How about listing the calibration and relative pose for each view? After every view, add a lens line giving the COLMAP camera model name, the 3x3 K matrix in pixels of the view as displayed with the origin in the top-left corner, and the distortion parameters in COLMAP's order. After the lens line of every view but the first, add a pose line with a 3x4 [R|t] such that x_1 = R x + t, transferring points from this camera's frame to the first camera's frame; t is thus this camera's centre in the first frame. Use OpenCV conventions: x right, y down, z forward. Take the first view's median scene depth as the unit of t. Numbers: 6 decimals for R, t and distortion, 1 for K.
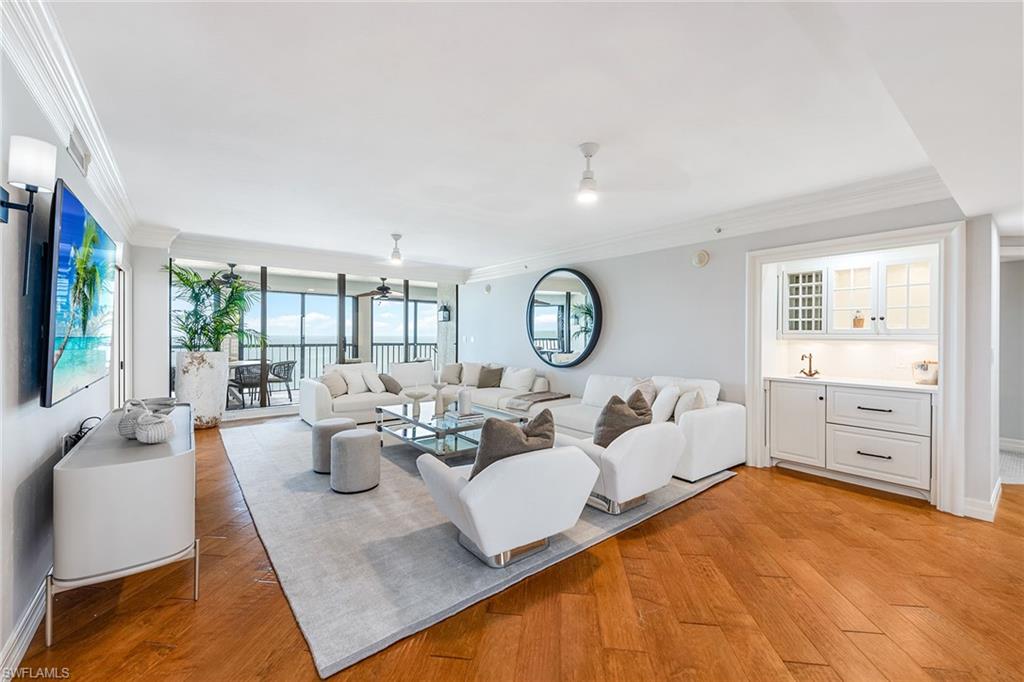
lens RADIAL K [[420.6, 0, 513.2], [0, 420.6, 336.0], [0, 0, 1]] dist [0.001234, 0.000046]
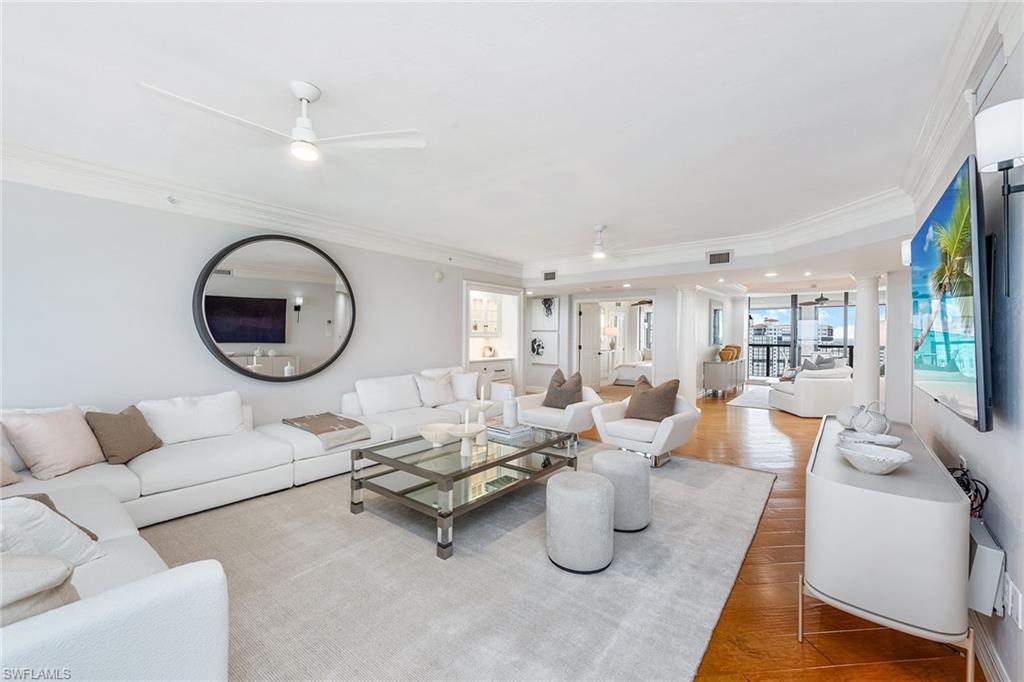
lens RADIAL K [[408.1, 0, 514.6], [0, 408.1, 339.6], [0, 0, 1]] dist [0.012826, -0.000016]
pose [[-0.209117, -0.006606, 0.977868, -1.003221], [-0.005552, 0.999969, 0.005568, 0.011500], [-0.977875, -0.004264, -0.209147, 1.201777]]
